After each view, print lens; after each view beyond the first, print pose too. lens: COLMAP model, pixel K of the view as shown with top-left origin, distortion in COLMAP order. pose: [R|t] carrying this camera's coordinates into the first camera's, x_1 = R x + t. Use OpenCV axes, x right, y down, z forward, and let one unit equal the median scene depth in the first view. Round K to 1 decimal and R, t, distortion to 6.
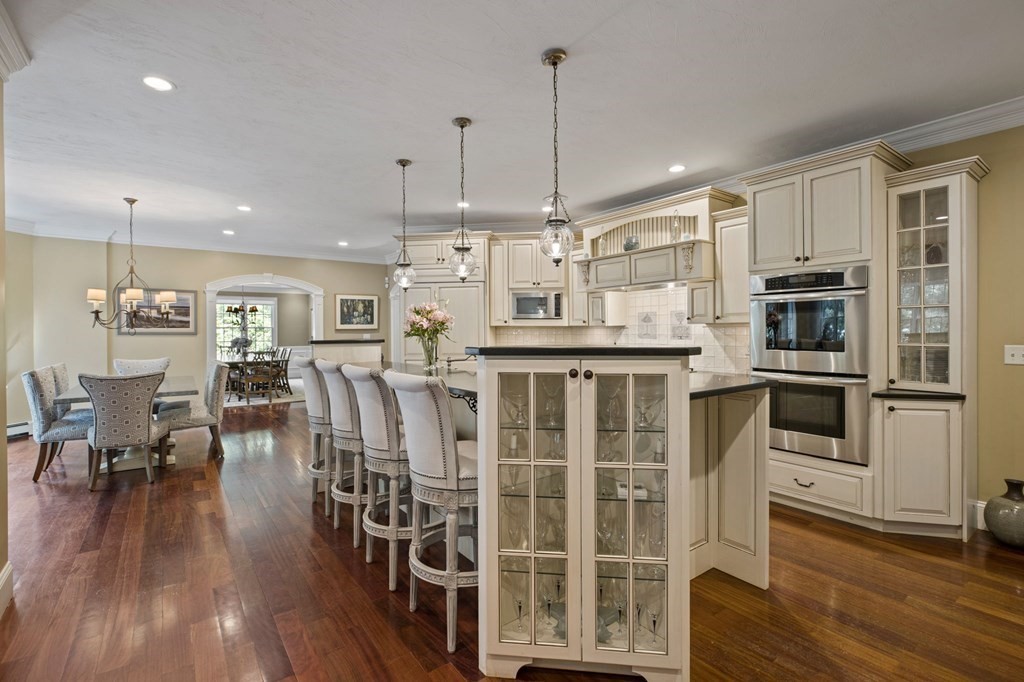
lens RADIAL K [[467.7, 0, 513.2], [0, 467.7, 336.7], [0, 0, 1]] dist [-0.021687, 0.000645]
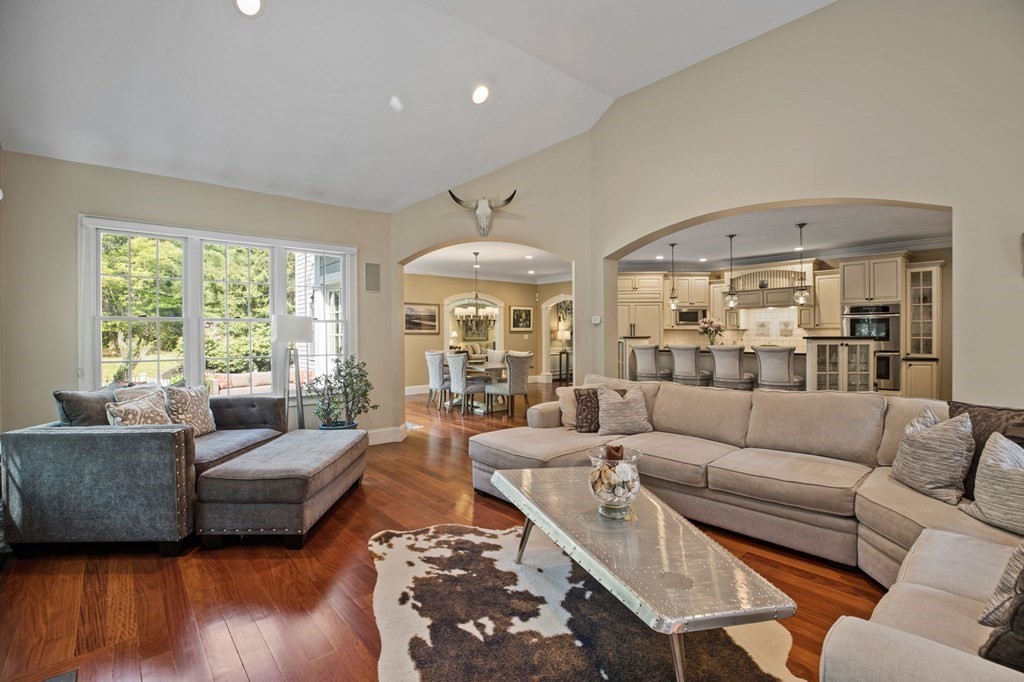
lens RADIAL K [[468.1, 0, 513.0], [0, 468.1, 339.9], [0, 0, 1]] dist [-0.036136, -0.000065]
pose [[0.996533, -0.000502, 0.083196, -0.717484], [0.000348, 0.999998, 0.001857, 0.011976], [-0.083197, -0.001822, 0.996531, -0.591152]]
